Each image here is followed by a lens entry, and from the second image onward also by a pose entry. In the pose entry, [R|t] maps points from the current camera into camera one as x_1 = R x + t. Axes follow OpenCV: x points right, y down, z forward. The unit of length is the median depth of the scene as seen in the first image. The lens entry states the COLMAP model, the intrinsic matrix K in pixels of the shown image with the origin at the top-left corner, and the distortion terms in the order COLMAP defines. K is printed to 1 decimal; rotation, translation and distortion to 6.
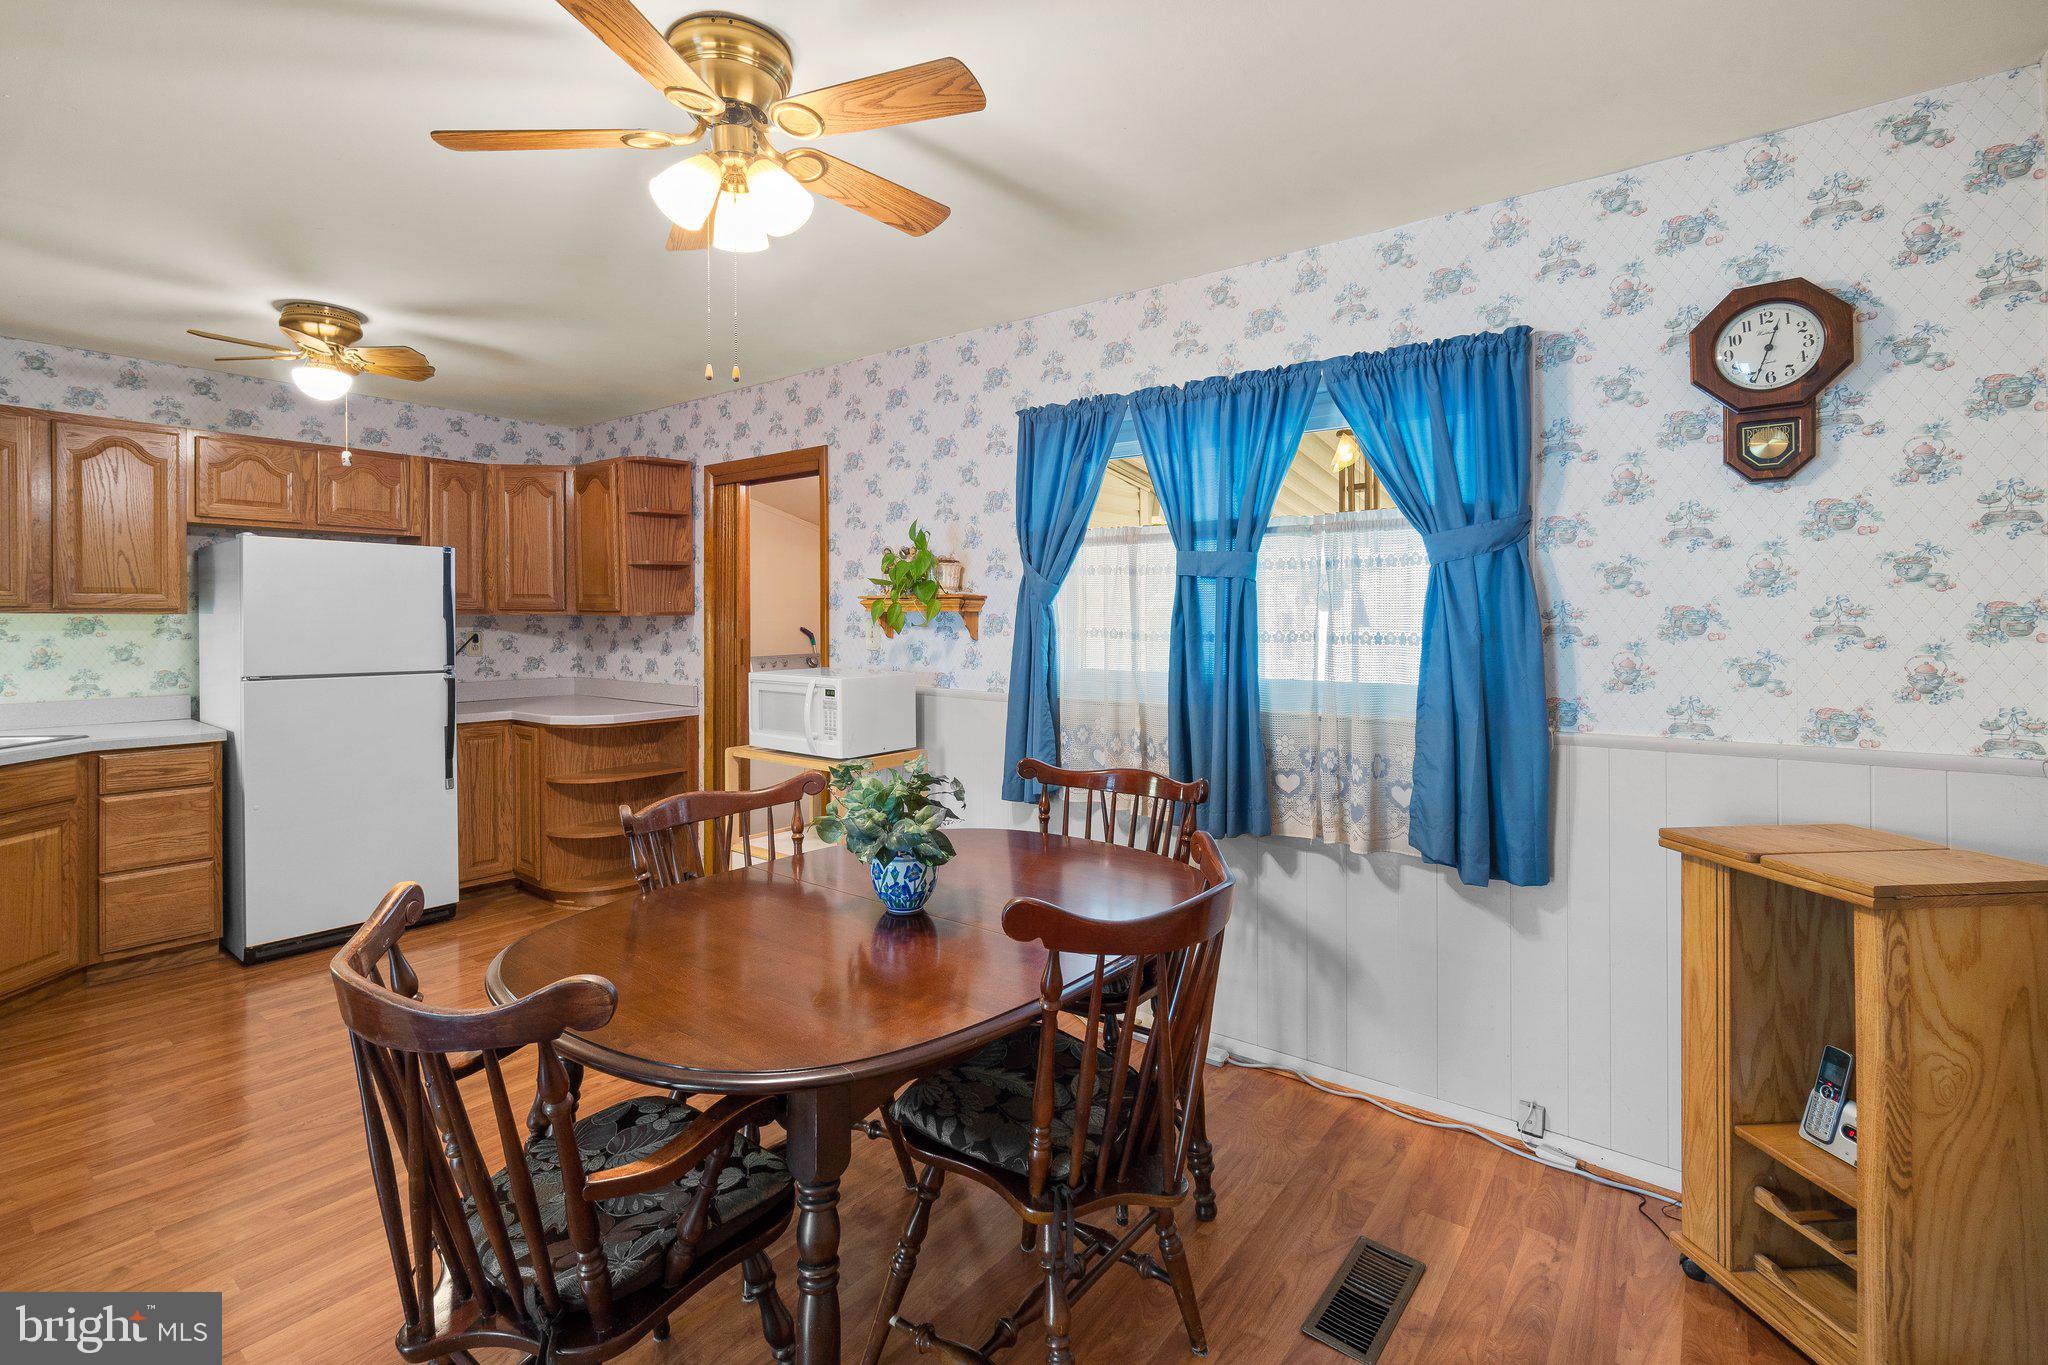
lens RADIAL K [[911.5, 0, 1053.1], [0, 911.5, 634.6], [0, 0, 1]] dist [-0.009515, 0.002003]
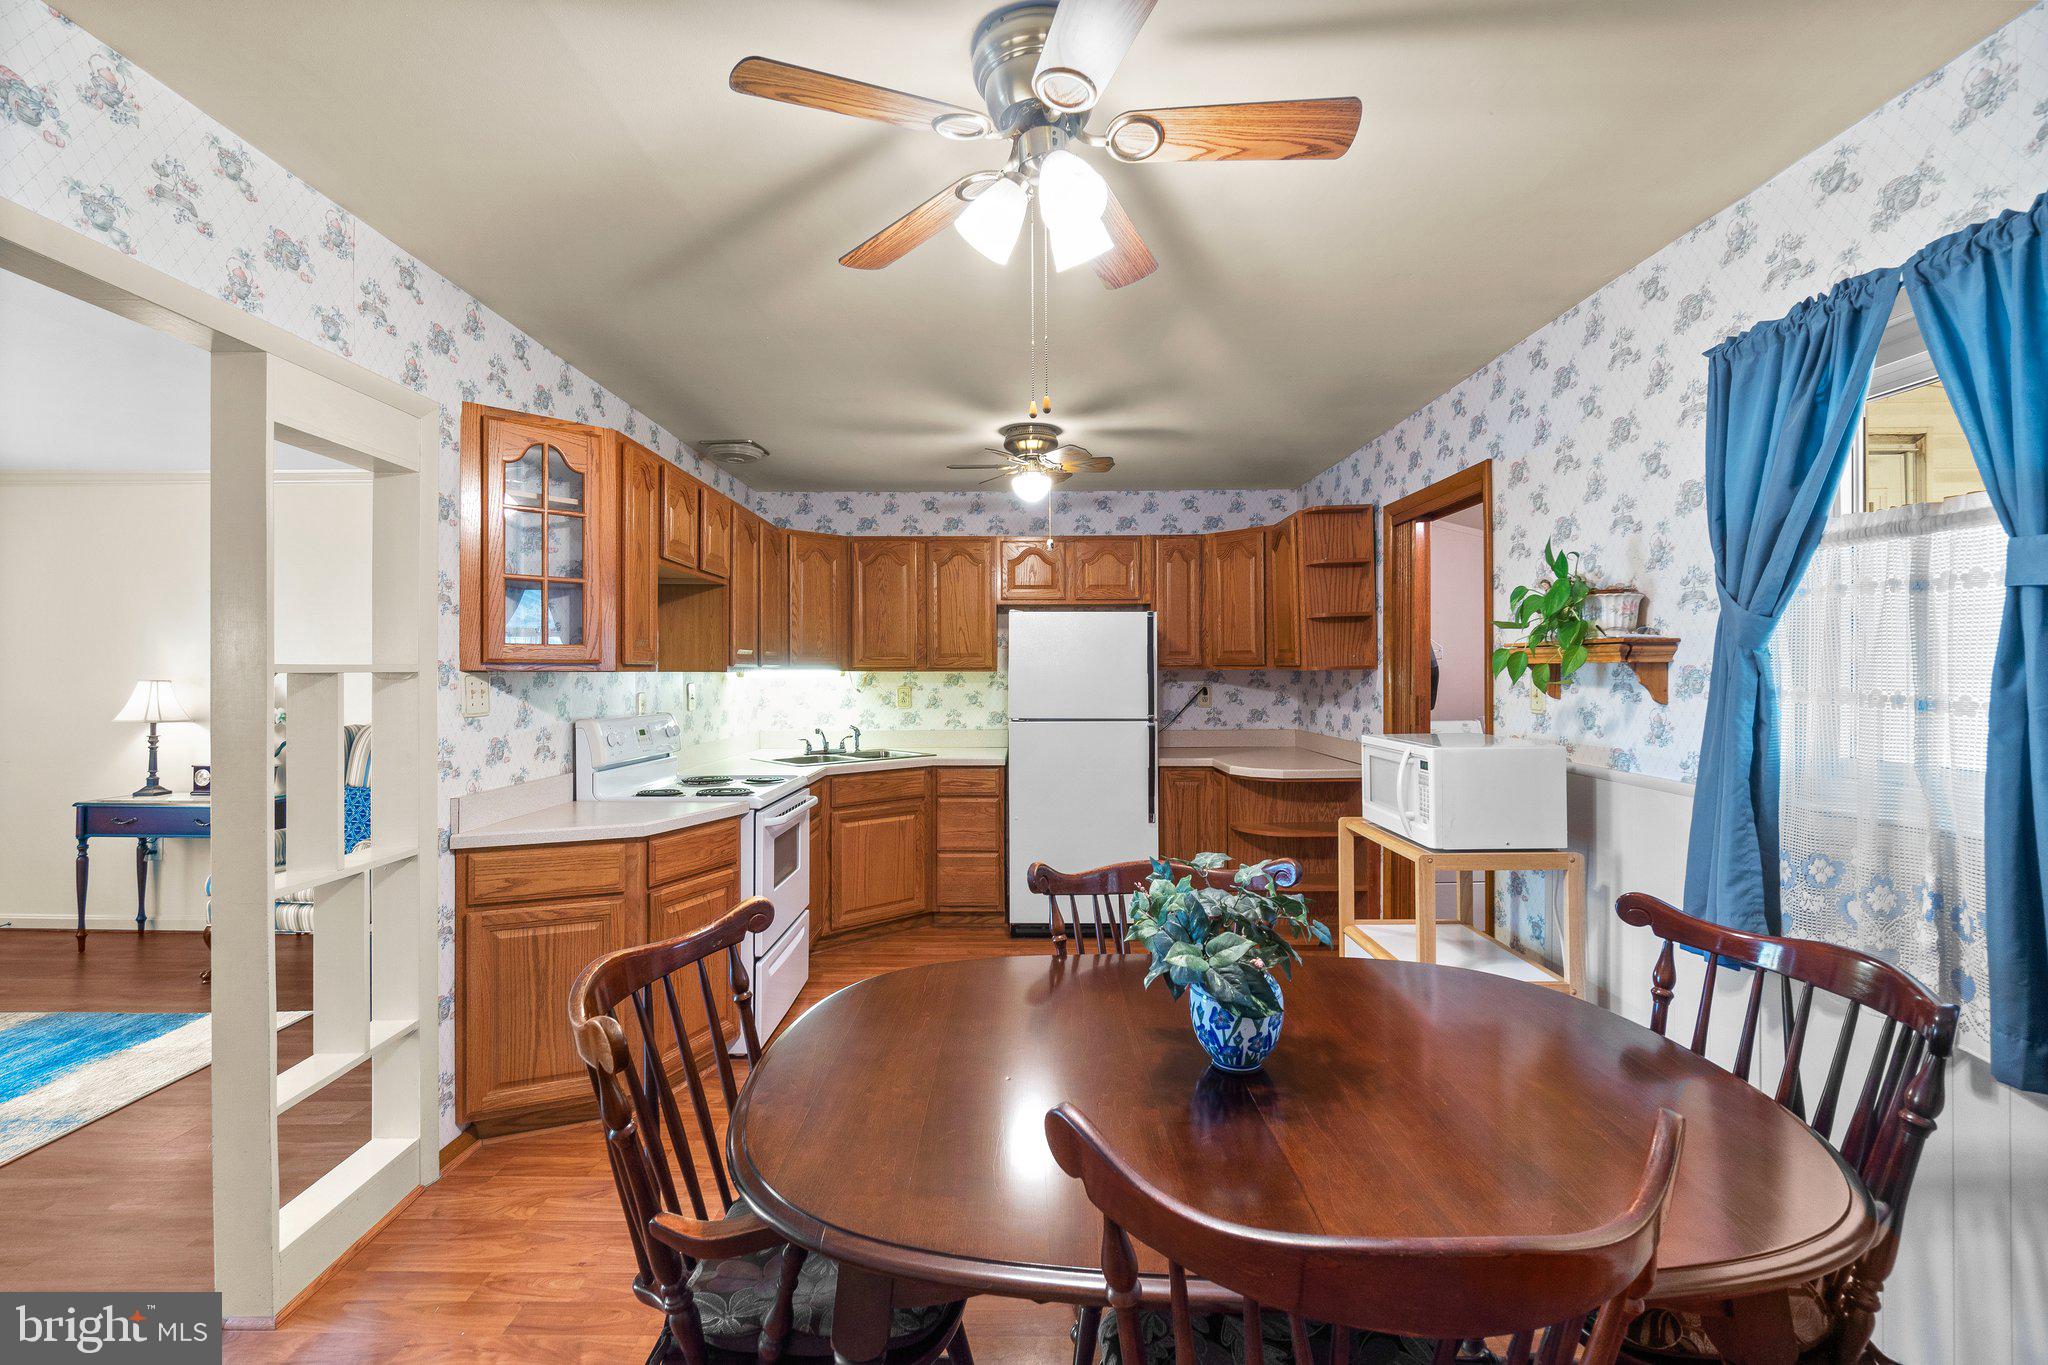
lens RADIAL K [[911.5, 0, 1021.8], [0, 911.5, 683.3], [0, 0, 1]] dist [-0.009515, 0.002003]
pose [[0.582546, 0.006393, -0.812773, 0.194887], [-0.011113, 0.999938, -0.000100, -0.004390], [0.812722, 0.009091, 0.582581, 0.228574]]
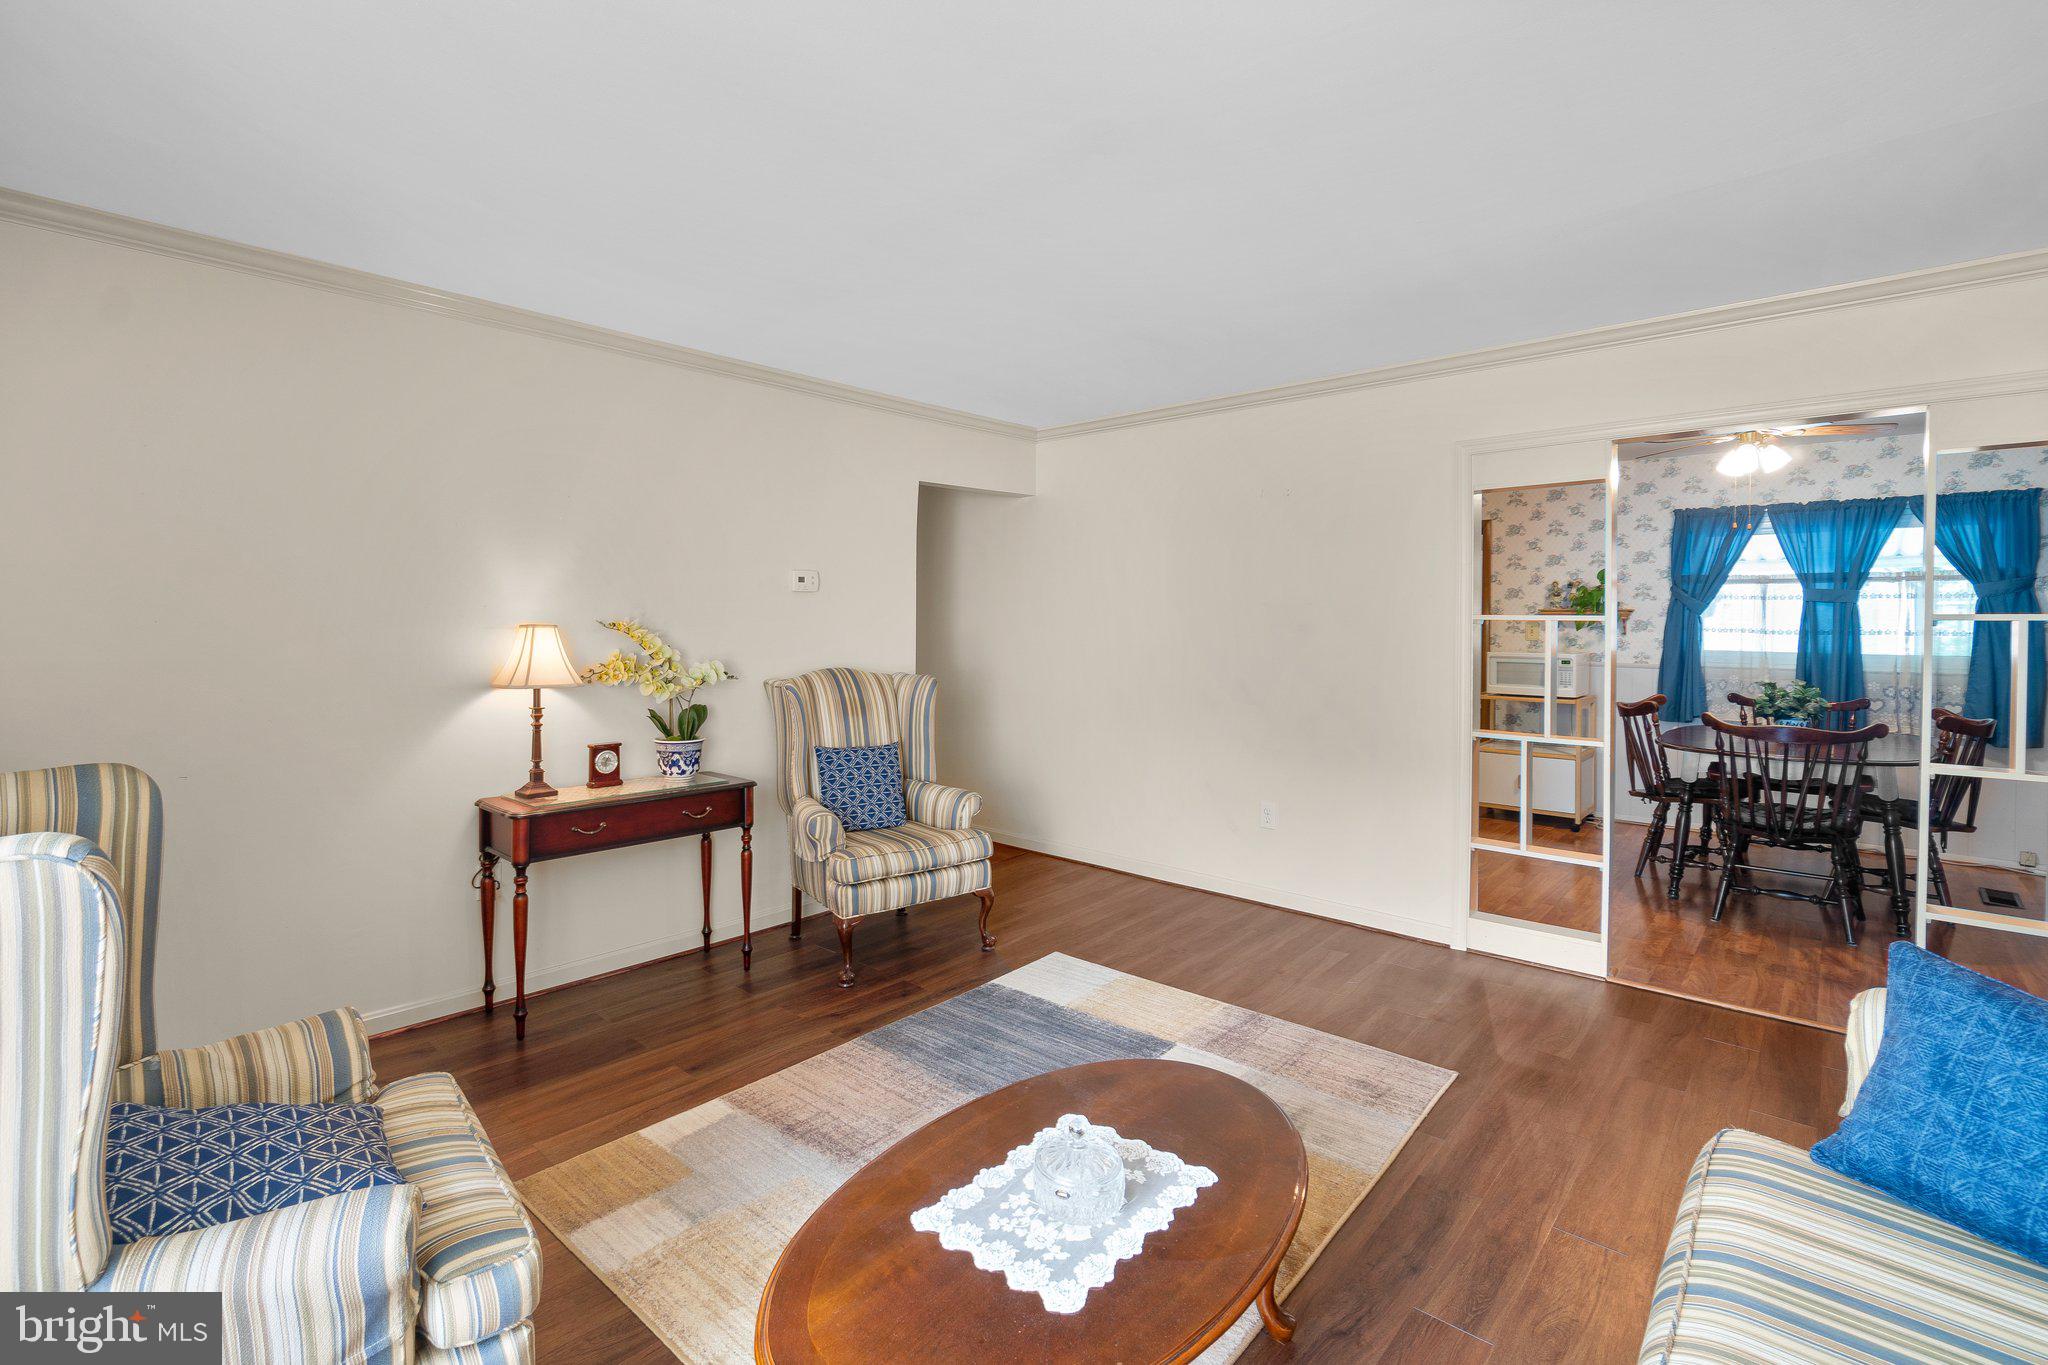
lens RADIAL K [[911.5, 0, 1049.6], [0, 911.5, 666.1], [0, 0, 1]] dist [-0.009515, 0.002003]
pose [[0.995173, 0.005229, -0.097997, -1.016148], [-0.002288, 0.999544, 0.030098, 0.015982], [0.098110, -0.029729, 0.994731, -0.868114]]
